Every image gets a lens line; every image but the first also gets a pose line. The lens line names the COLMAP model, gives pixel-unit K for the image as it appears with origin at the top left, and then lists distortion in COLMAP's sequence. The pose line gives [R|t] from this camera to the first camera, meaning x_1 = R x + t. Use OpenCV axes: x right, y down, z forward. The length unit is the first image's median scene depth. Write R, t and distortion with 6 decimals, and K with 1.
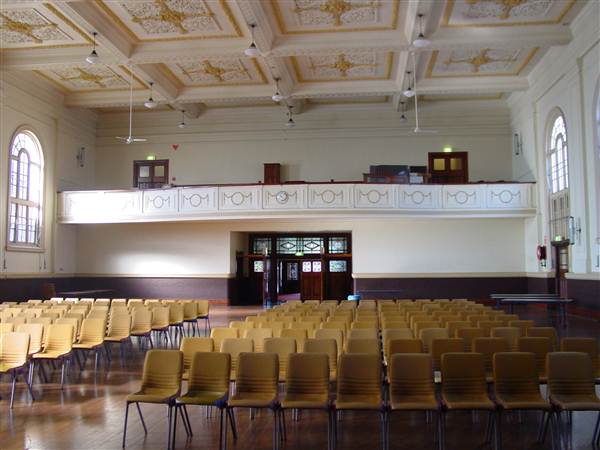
lens RADIAL K [[612.5, 0, 296.0], [0, 612.5, 228.0], [0, 0, 1]] dist [-0.171399, 0.220300]
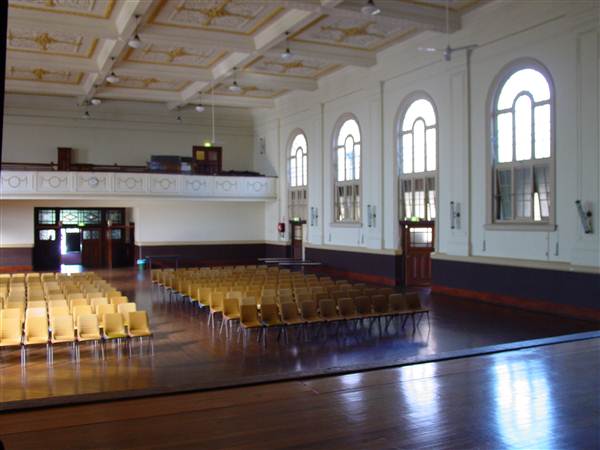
lens RADIAL K [[612.5, 0, 296.0], [0, 612.5, 228.0], [0, 0, 1]] dist [-0.171399, 0.220300]
pose [[0.851455, -0.005735, 0.524397, -0.306596], [-0.037782, 0.996671, 0.072247, -0.060919], [-0.523065, -0.081328, 0.848403, -0.238890]]
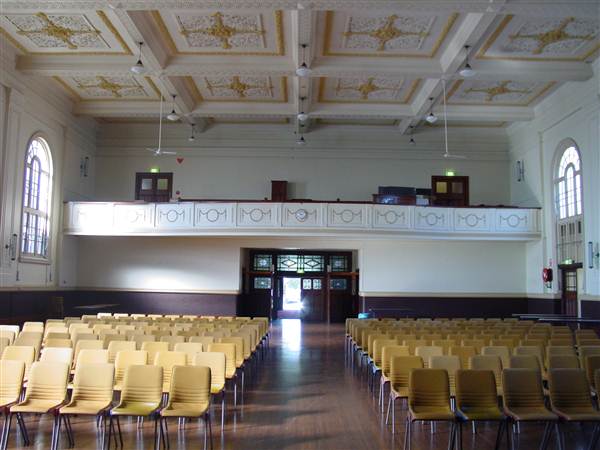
lens RADIAL K [[612.5, 0, 296.0], [0, 612.5, 228.0], [0, 0, 1]] dist [-0.171399, 0.220300]
pose [[0.993834, 0.028089, 0.107263, -0.138252], [-0.025203, 0.999285, -0.028168, -0.000476], [-0.107978, 0.025290, 0.993832, -0.000873]]
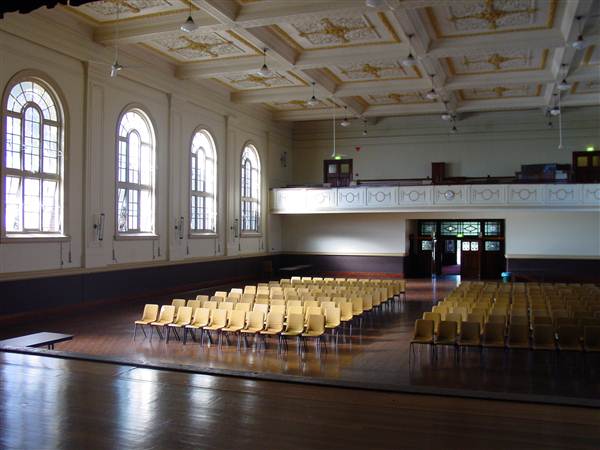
lens RADIAL K [[612.5, 0, 296.0], [0, 612.5, 228.0], [0, 0, 1]] dist [-0.171399, 0.220300]
pose [[0.972989, 0.005015, -0.230798, -0.041655], [0.010049, 0.997896, 0.064044, -0.065008], [0.230633, -0.064634, 0.970892, -0.290331]]
